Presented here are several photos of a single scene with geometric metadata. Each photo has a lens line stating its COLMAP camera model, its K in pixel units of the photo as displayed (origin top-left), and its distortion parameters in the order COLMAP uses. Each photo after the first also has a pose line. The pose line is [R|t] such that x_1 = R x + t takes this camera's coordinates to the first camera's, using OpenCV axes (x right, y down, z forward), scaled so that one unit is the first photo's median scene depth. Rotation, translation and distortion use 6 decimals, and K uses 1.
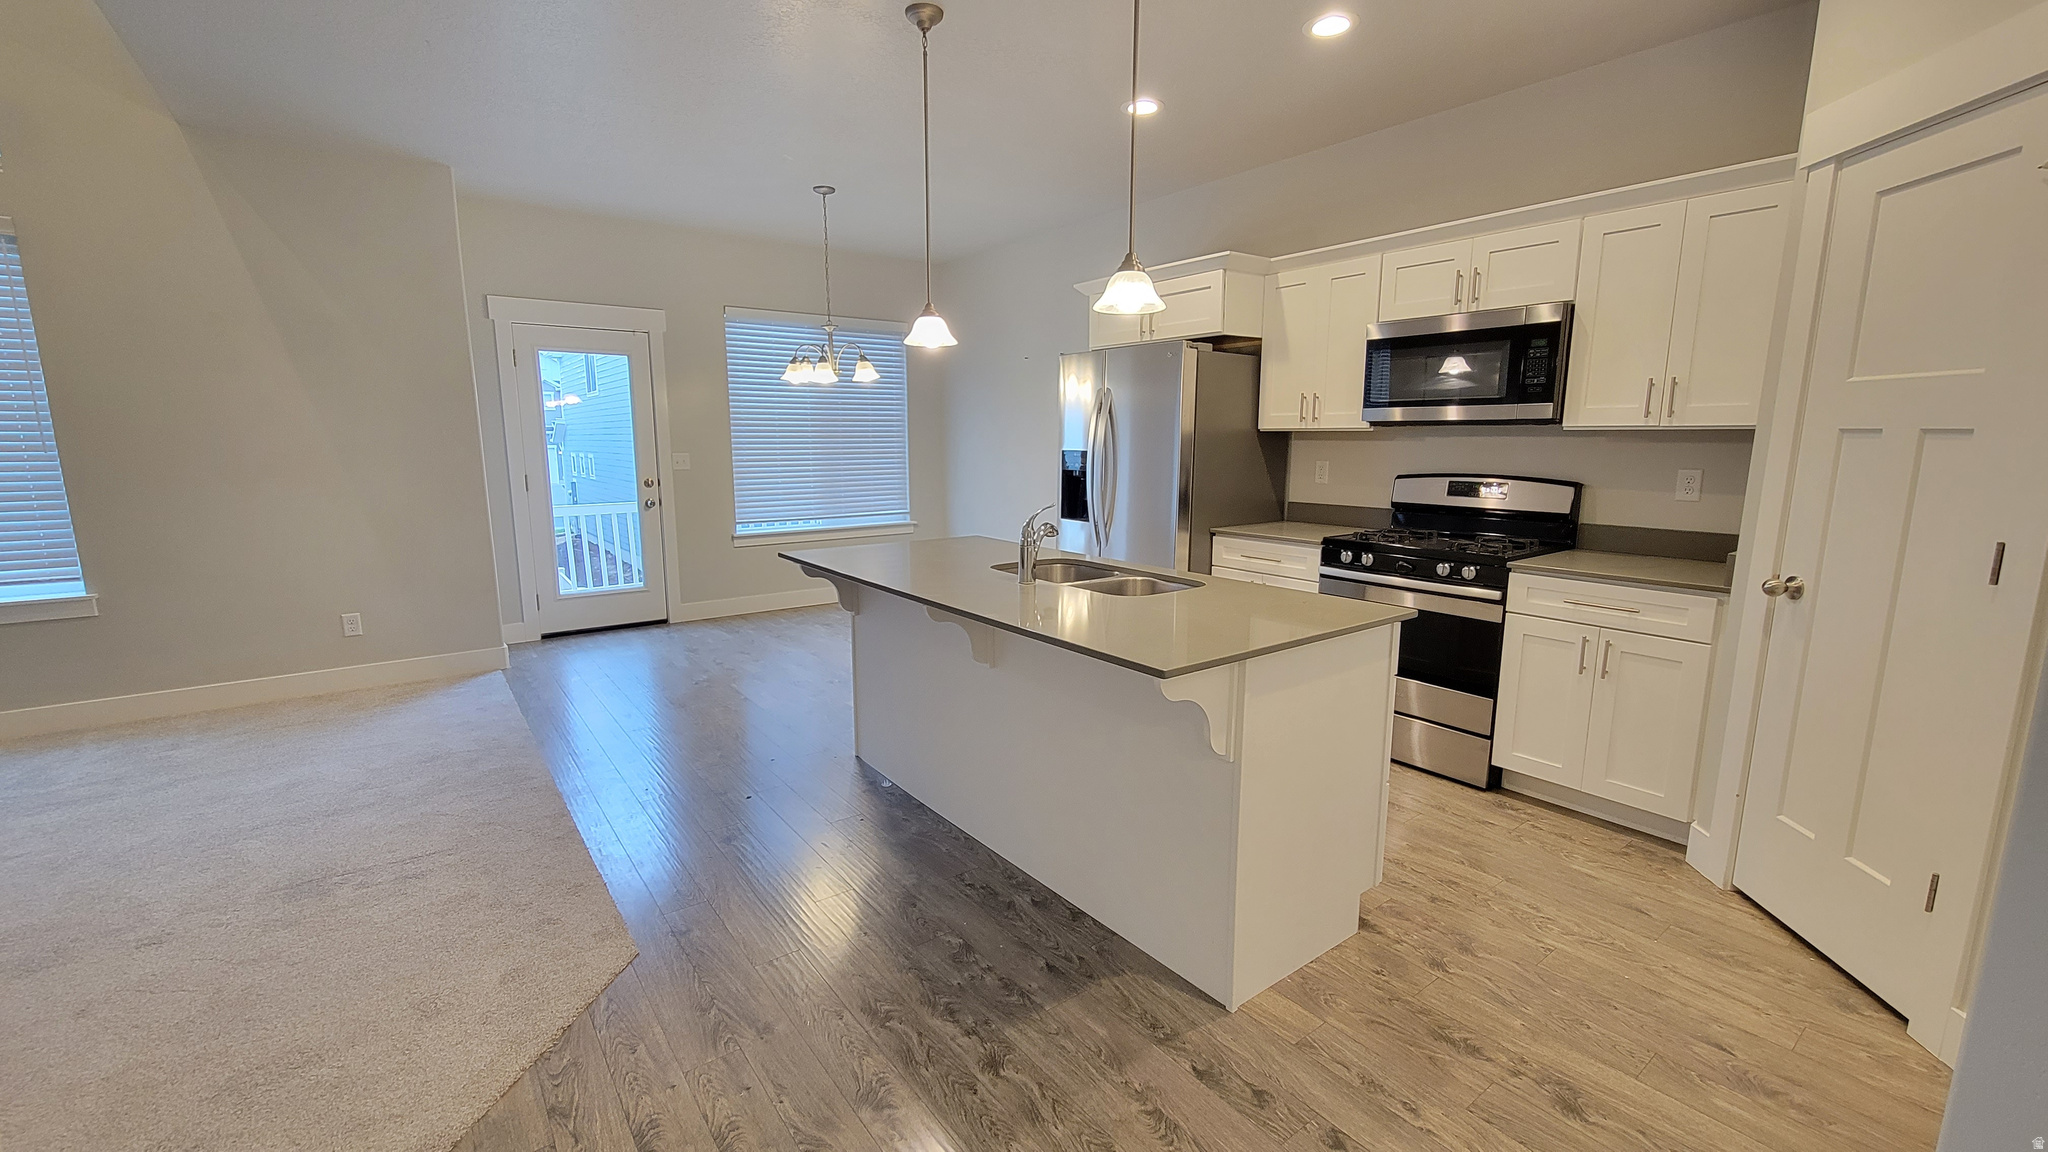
lens RADIAL K [[831.7, 0, 1008.1], [0, 831.7, 576.4], [0, 0, 1]] dist [0.002172, -0.001941]
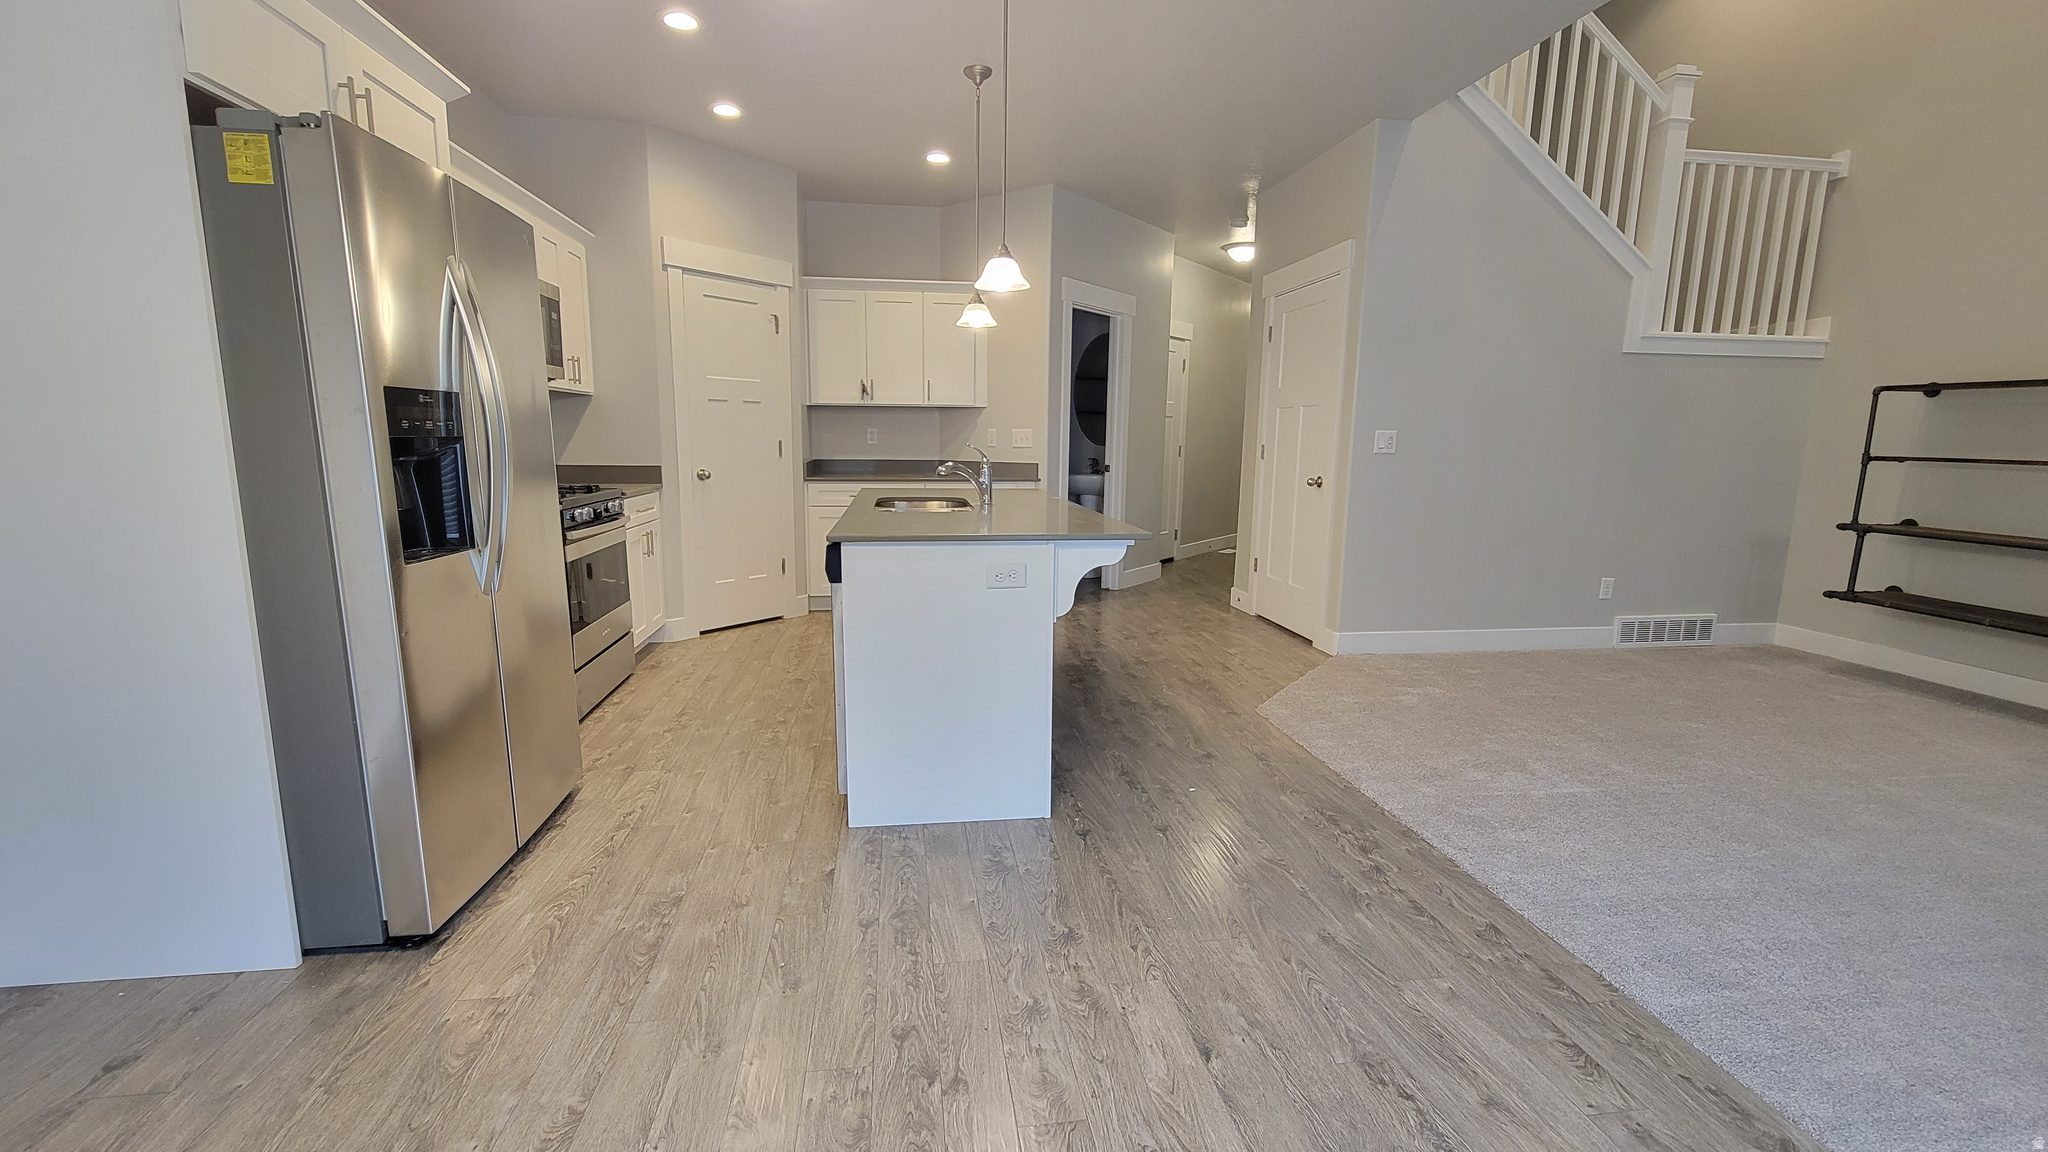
lens RADIAL K [[831.7, 0, 1009.8], [0, 831.7, 576.9], [0, 0, 1]] dist [0.002172, -0.001941]
pose [[-0.874918, -0.089172, 0.475991, -0.477732], [0.072820, 0.947500, 0.311354, -0.213671], [-0.478765, 0.307071, -0.822491, 1.536323]]
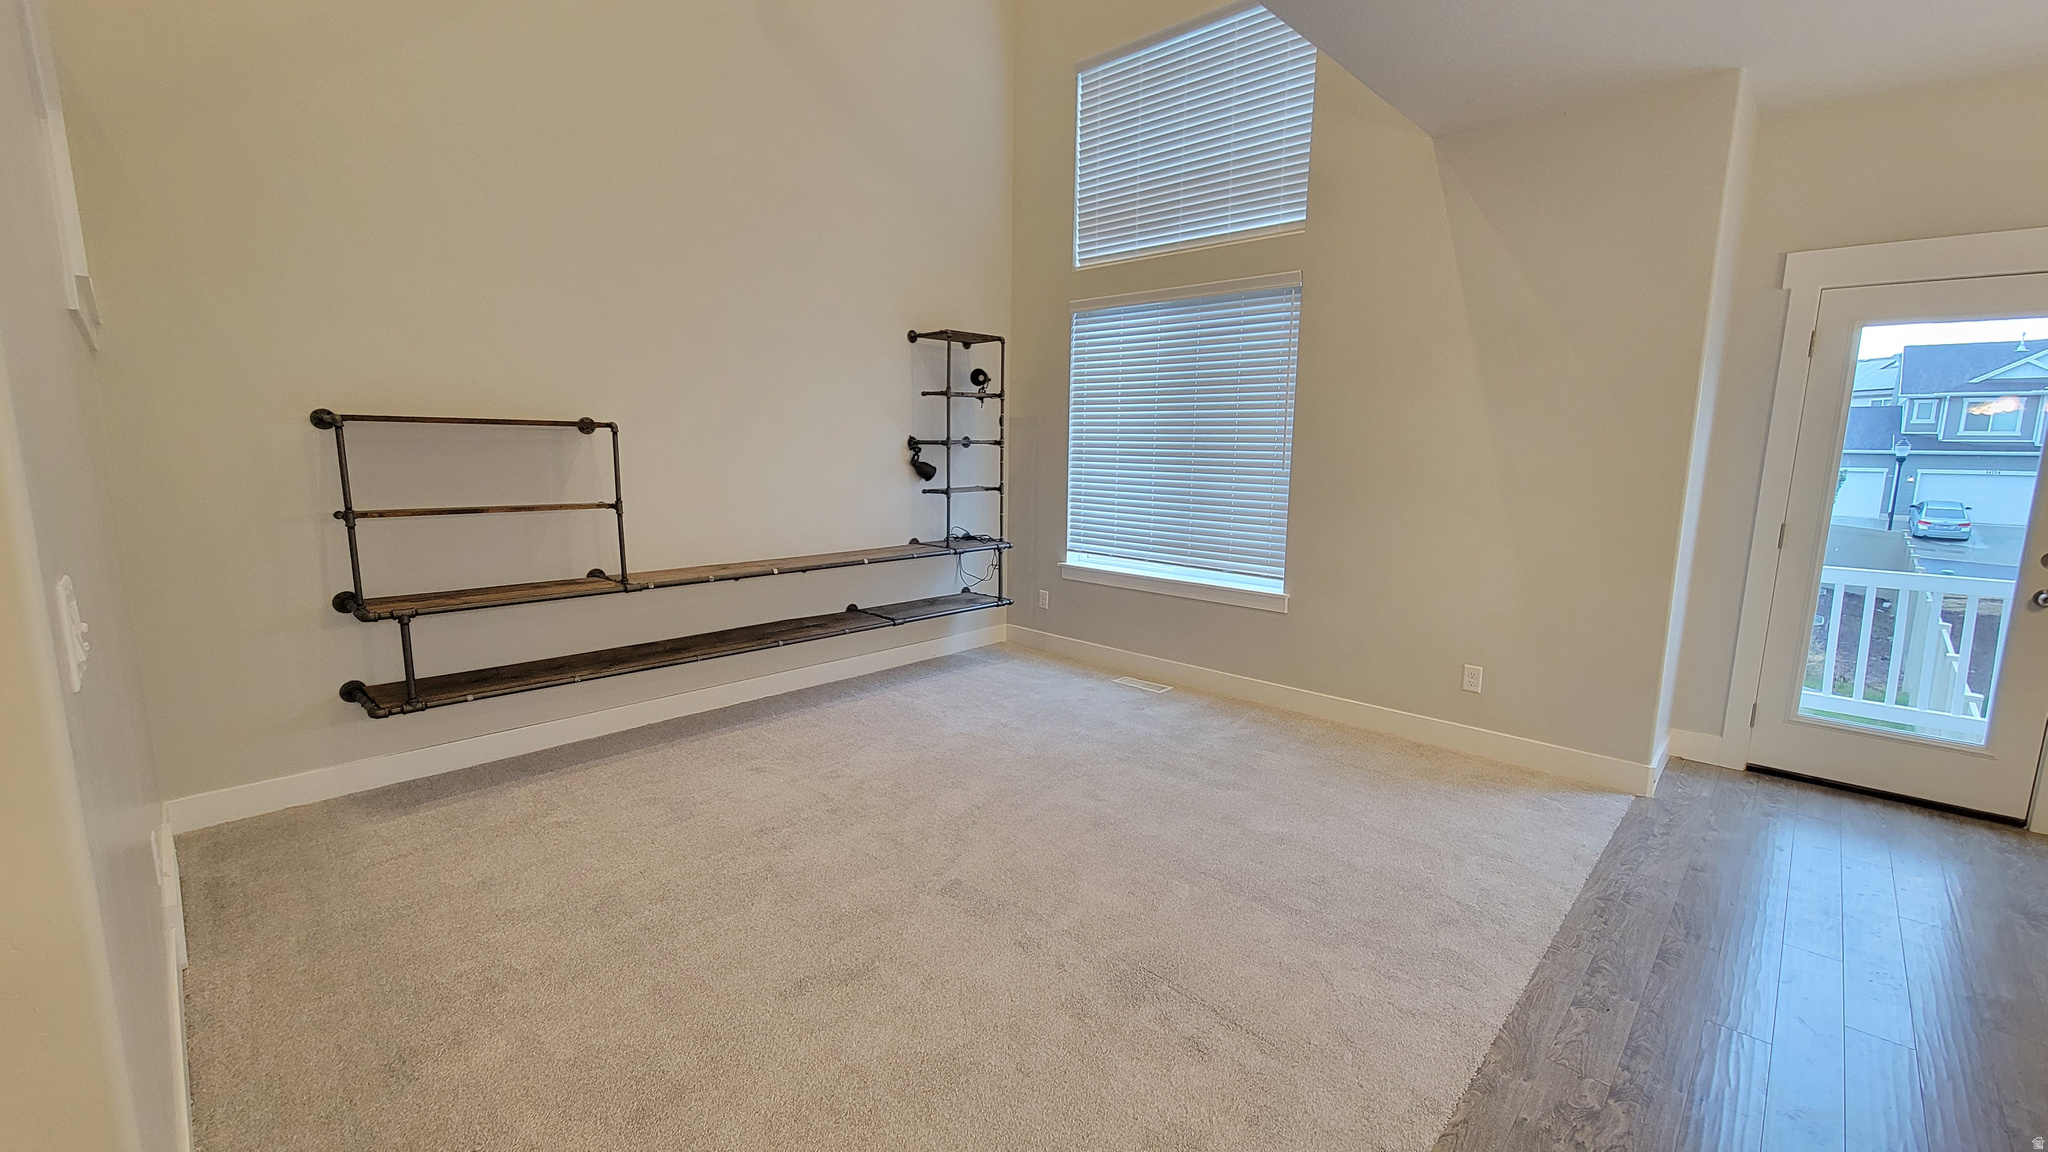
lens RADIAL K [[831.7, 0, 1011.8], [0, 831.7, 570.1], [0, 0, 1]] dist [0.002172, -0.001941]
pose [[0.163161, 0.150581, -0.975040, -0.055087], [-0.179178, 0.976372, 0.120804, -0.086688], [0.970193, 0.154995, 0.186287, 0.445246]]
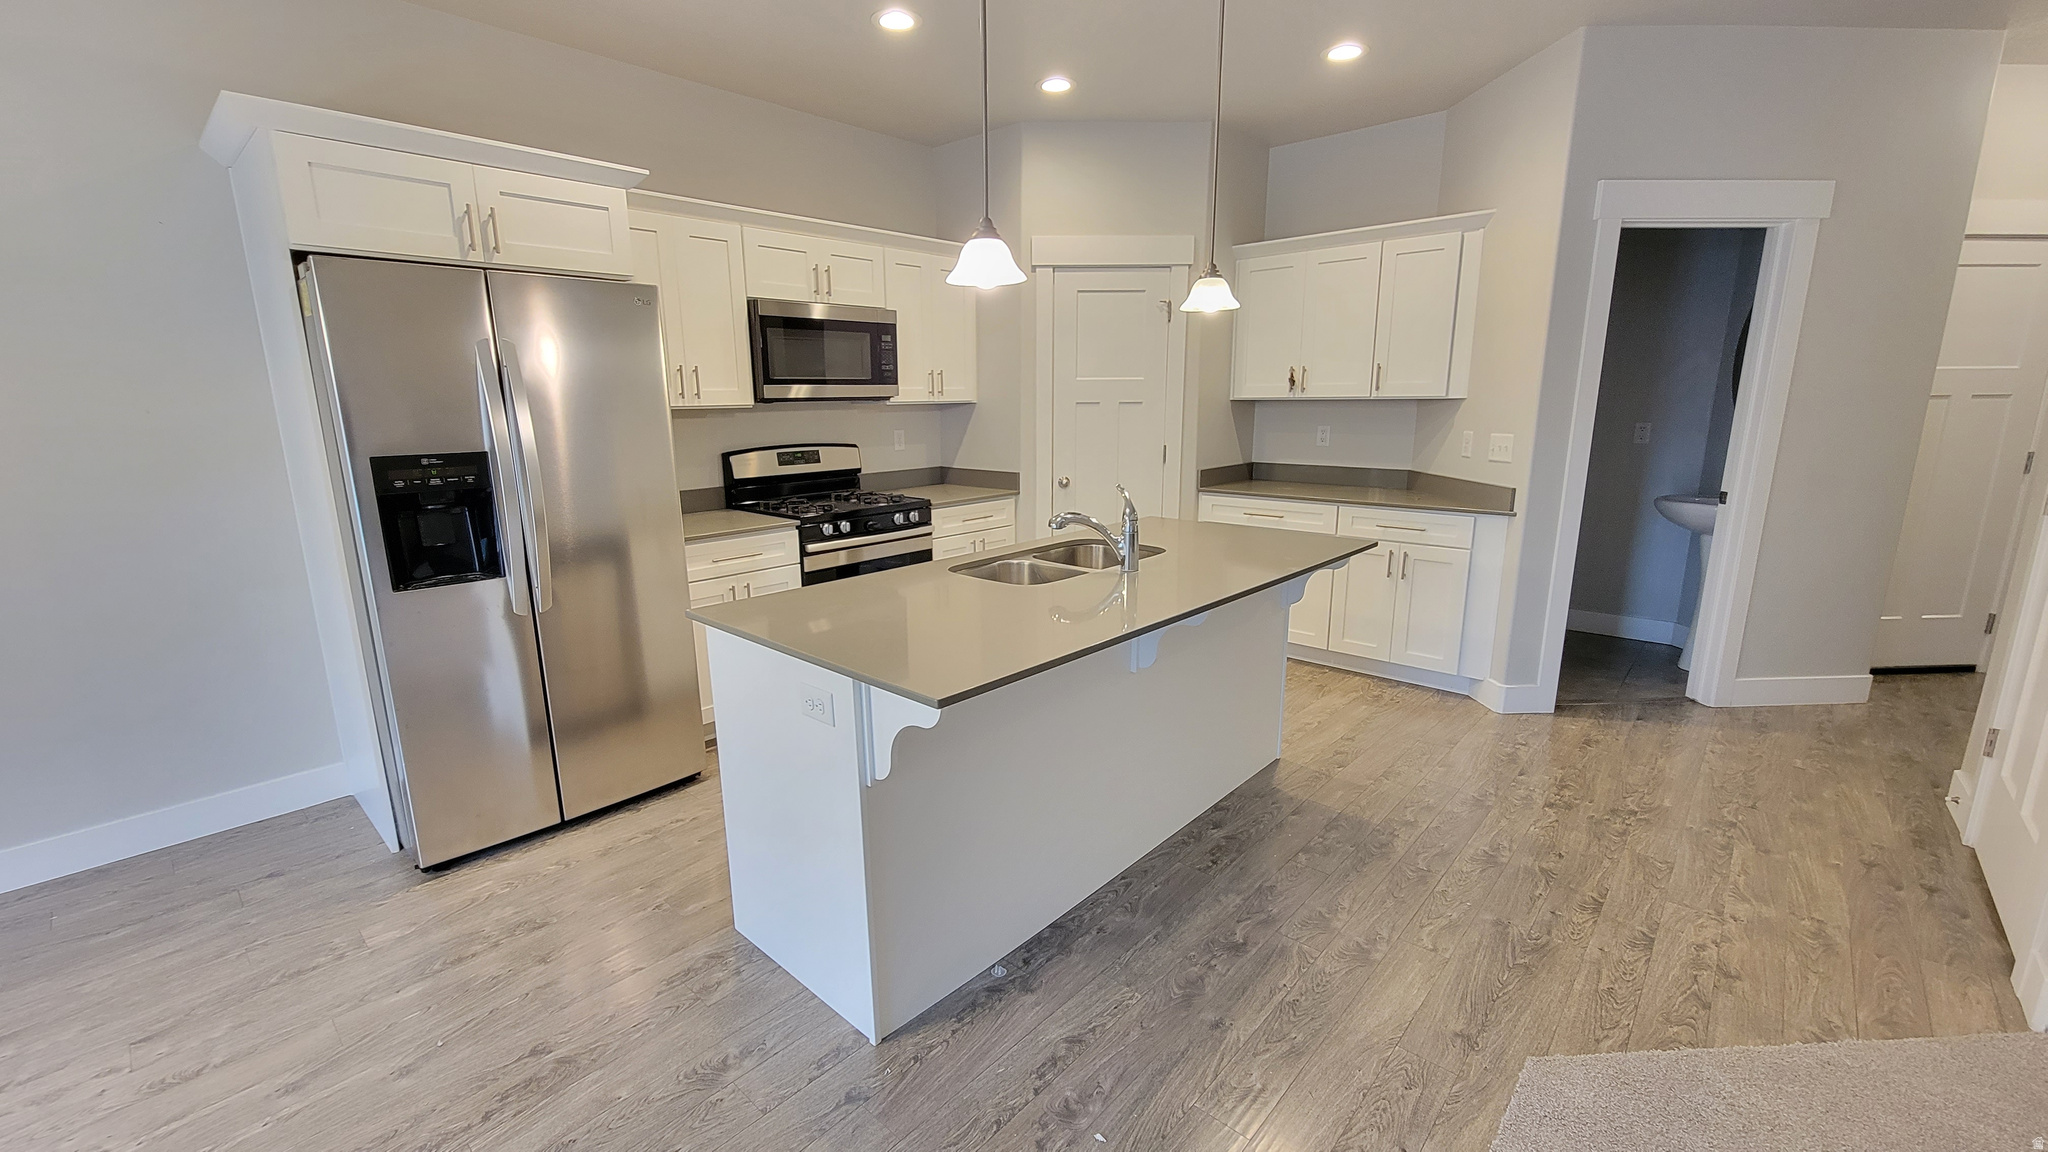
lens RADIAL K [[831.7, 0, 1010.7], [0, 831.7, 576.6], [0, 0, 1]] dist [0.002172, -0.001941]
pose [[-0.187297, -0.208959, 0.959821, -0.632249], [0.176346, 0.954086, 0.242122, -0.175179], [-0.966345, 0.214609, -0.141849, 0.921024]]
